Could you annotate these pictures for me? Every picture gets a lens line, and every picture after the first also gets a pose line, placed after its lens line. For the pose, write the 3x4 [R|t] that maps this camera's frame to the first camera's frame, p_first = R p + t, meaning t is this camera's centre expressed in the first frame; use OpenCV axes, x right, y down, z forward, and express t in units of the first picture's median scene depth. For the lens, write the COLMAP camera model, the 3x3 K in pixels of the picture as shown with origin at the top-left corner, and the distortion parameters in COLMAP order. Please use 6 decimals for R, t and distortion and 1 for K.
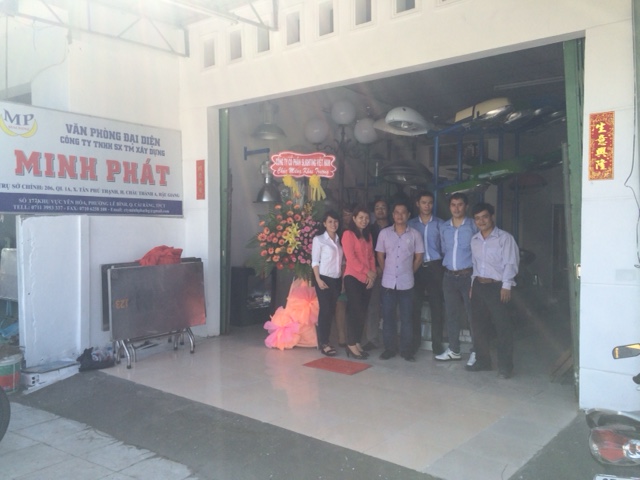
lens RADIAL K [[537.9, 0, 321.2], [0, 537.9, 240.6], [0, 0, 1]] dist [0.107169, -0.157031]
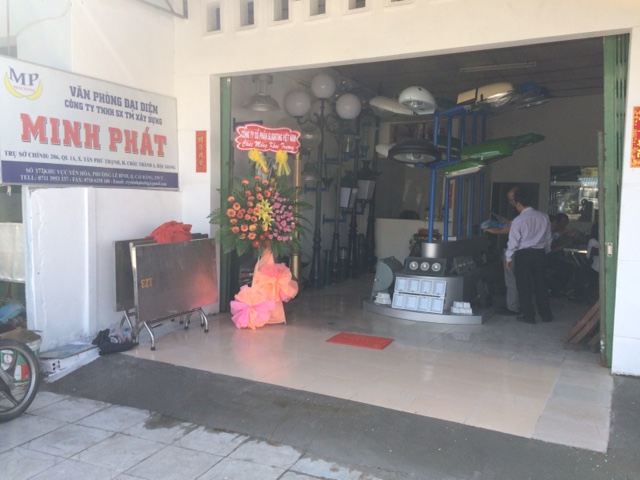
lens RADIAL K [[537.9, 0, 321.2], [0, 537.9, 240.6], [0, 0, 1]] dist [0.107169, -0.157031]
pose [[0.983106, 0.002266, 0.183022, -0.213549], [-0.011757, 0.998640, 0.050784, -0.007963], [-0.182658, -0.052077, 0.981796, 0.019198]]
